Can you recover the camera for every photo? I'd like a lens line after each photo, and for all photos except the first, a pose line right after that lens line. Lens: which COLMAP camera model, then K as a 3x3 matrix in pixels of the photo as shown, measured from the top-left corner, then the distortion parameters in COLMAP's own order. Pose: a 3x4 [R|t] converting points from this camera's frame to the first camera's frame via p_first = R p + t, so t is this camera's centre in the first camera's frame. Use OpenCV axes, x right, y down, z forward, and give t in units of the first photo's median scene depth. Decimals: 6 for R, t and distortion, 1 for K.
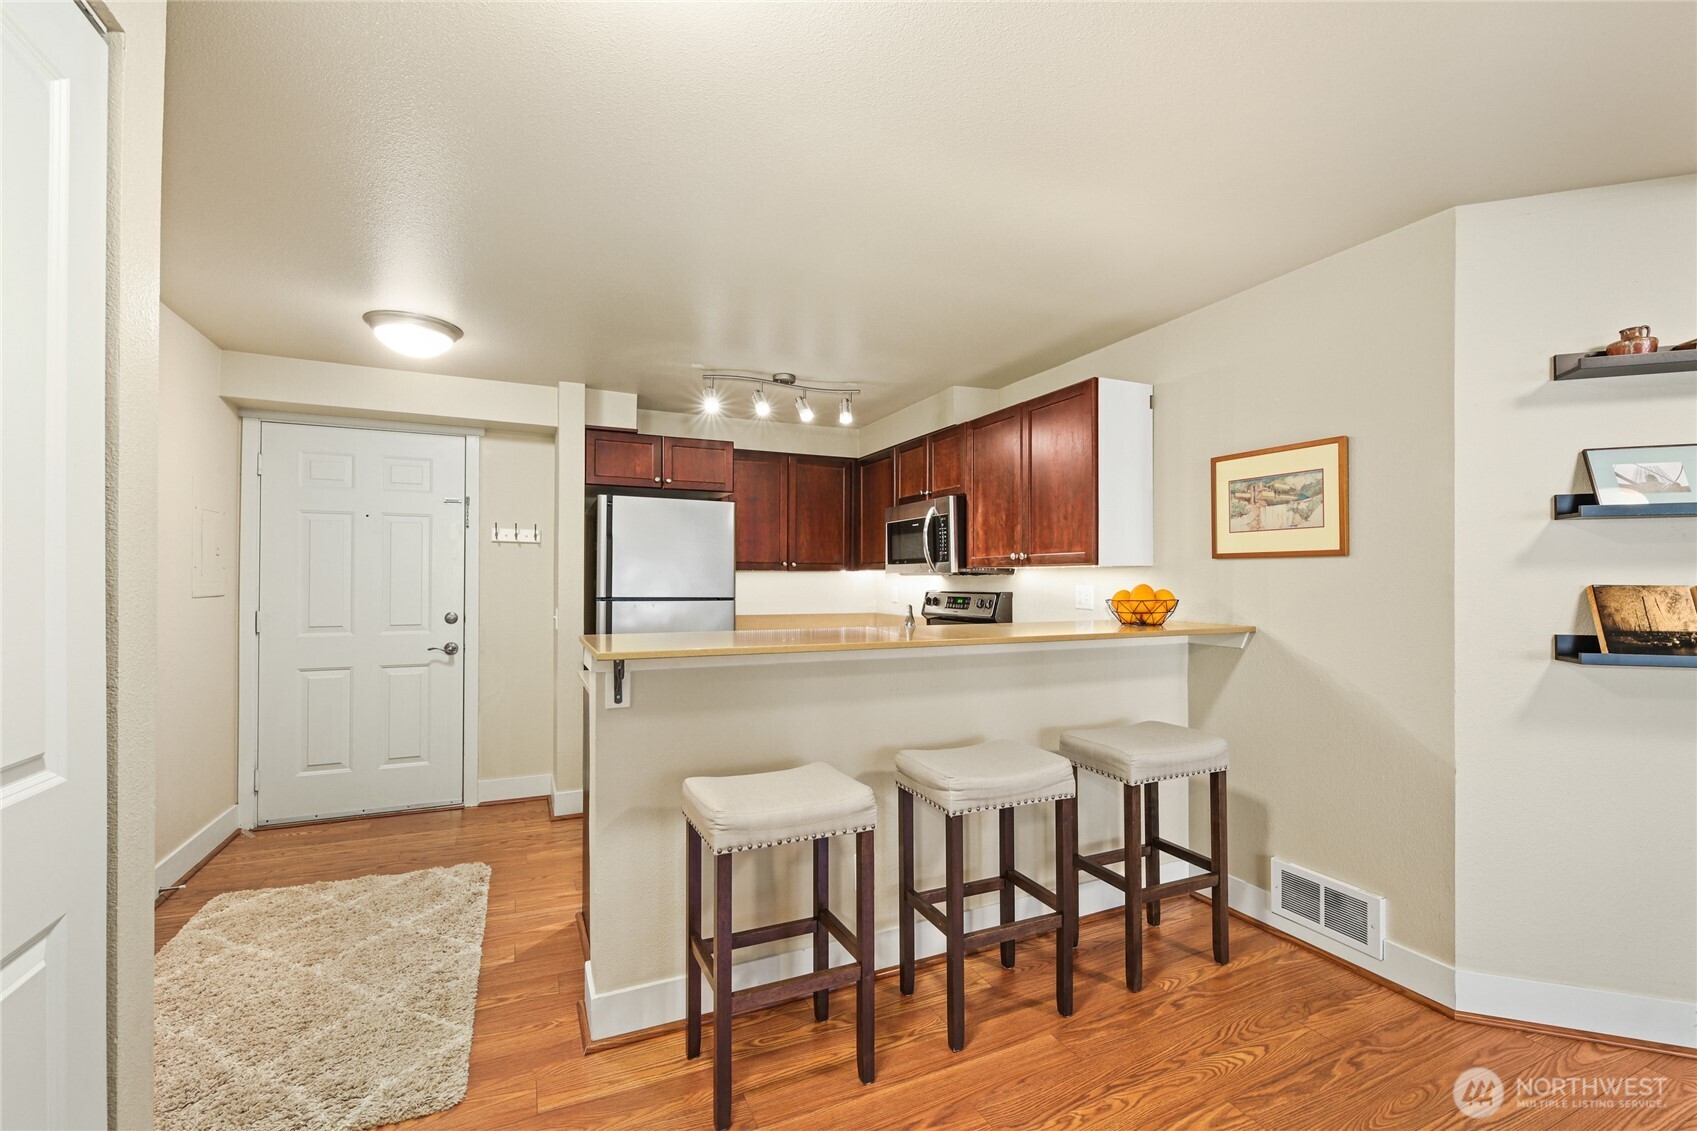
lens RADIAL K [[733.9, 0, 848.5], [0, 733.9, 565.5], [0, 0, 1]] dist [-0.000857, -0.000133]
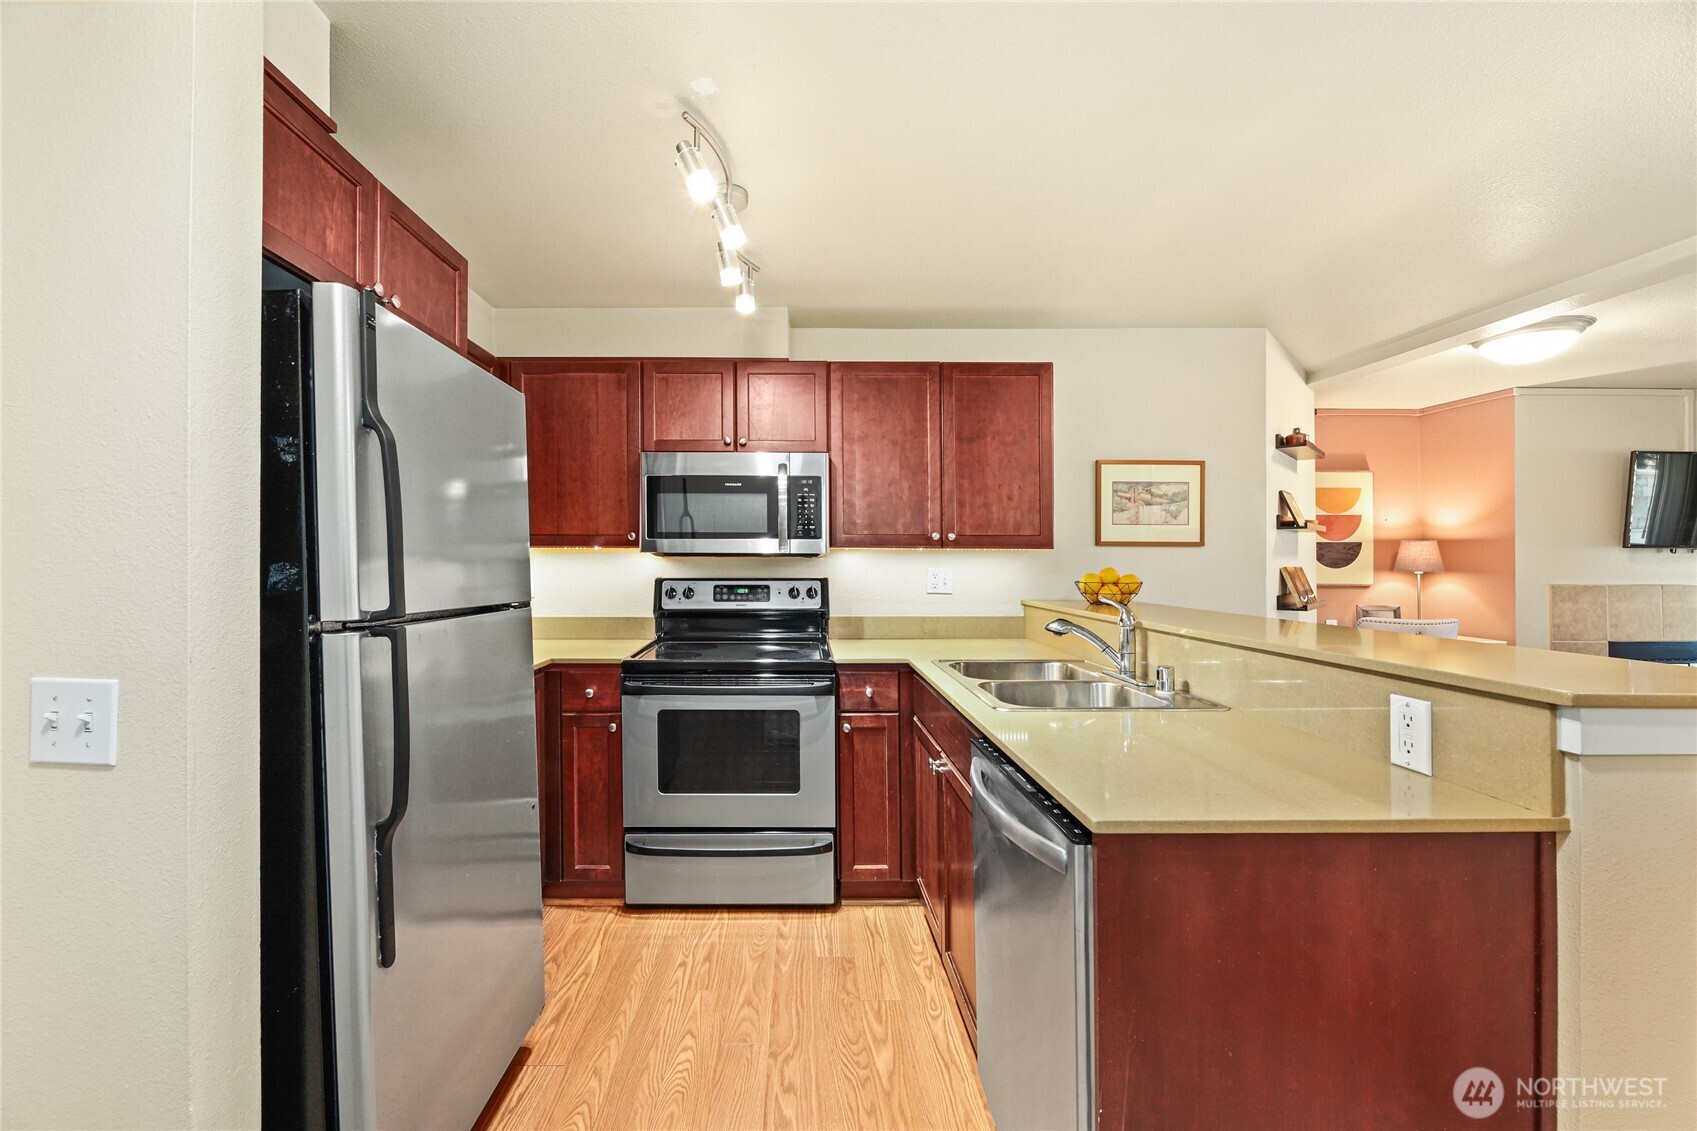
lens RADIAL K [[689.9, 0, 839.1], [0, 689.9, 551.1], [0, 0, 1]] dist [0.001238, -0.000292]
pose [[0.410189, 0.017079, 0.911841, -0.739793], [-0.019689, 0.999757, -0.009869, 0.020179], [-0.911788, -0.013905, 0.410426, 1.000594]]
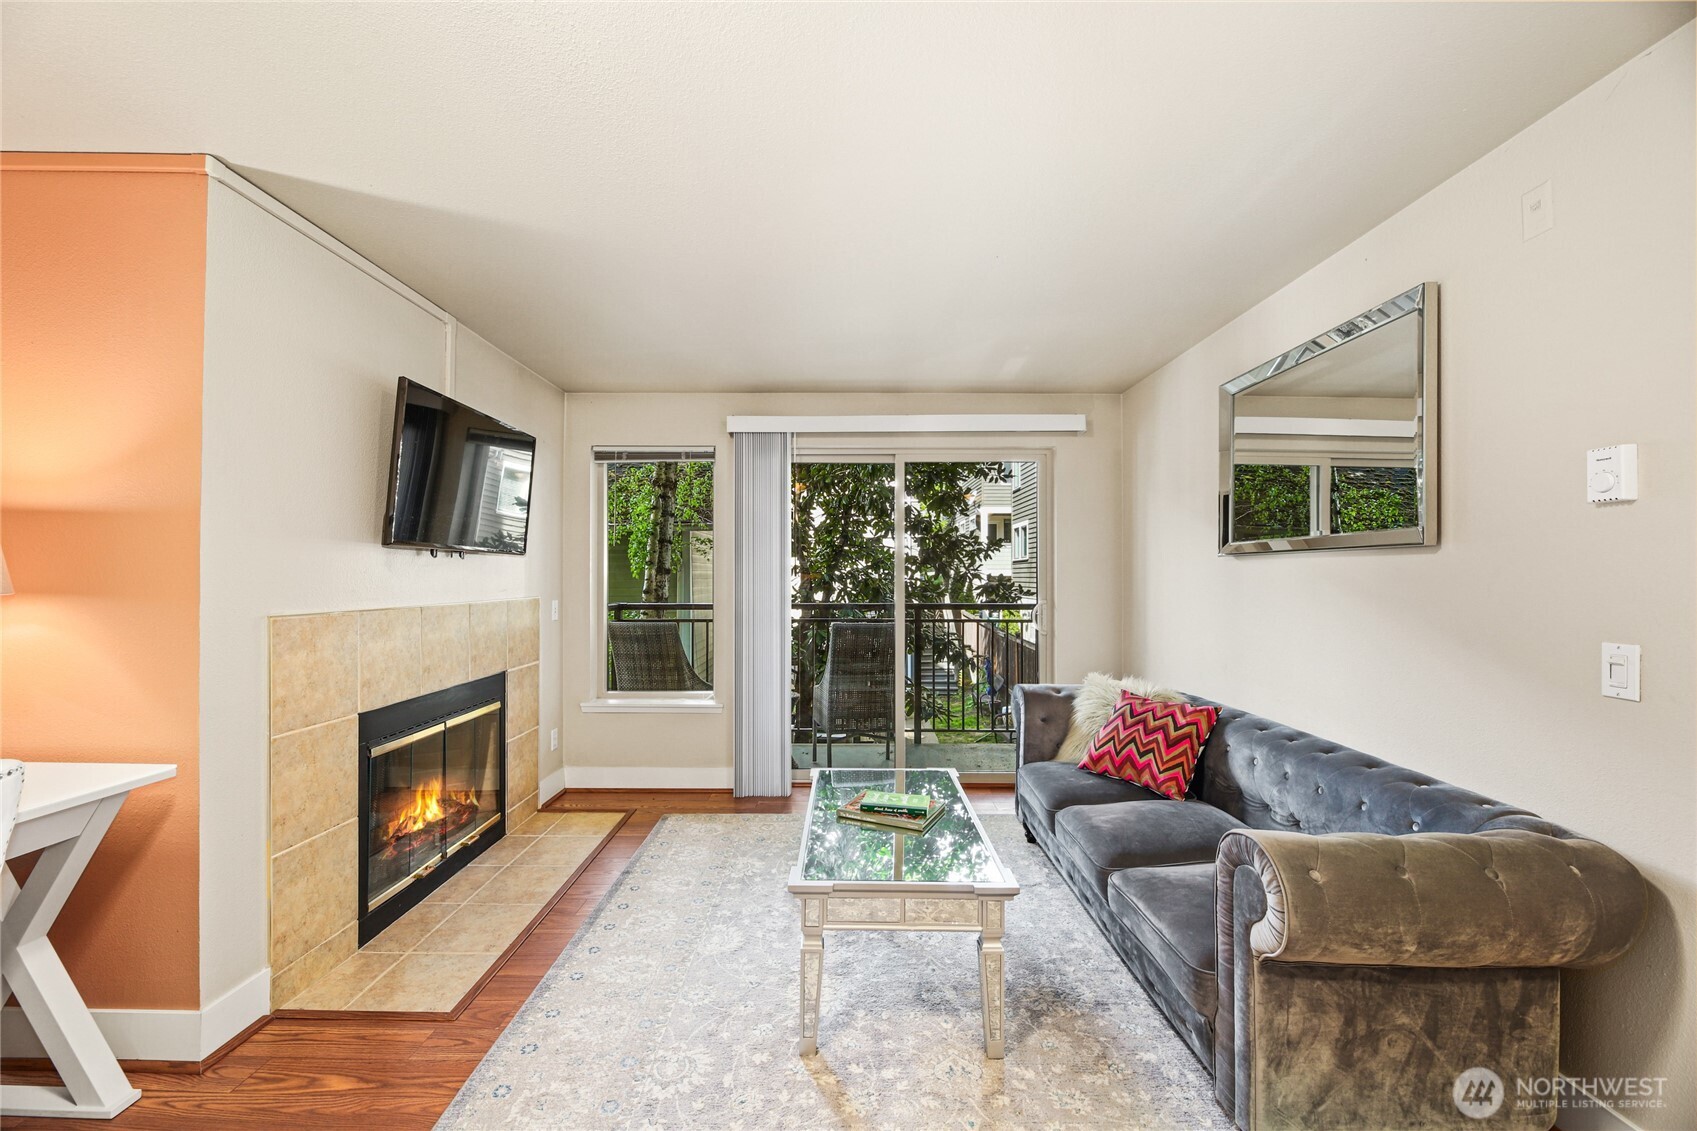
lens RADIAL K [[683.2, 0, 847.5], [0, 683.2, 568.5], [0, 0, 1]] dist [0.003390, -0.005253]
pose [[-0.906701, 0.004675, 0.421749, 0.560756], [-0.007894, 0.999575, -0.028051, 0.012173], [-0.421701, -0.028763, -0.906279, 0.547830]]
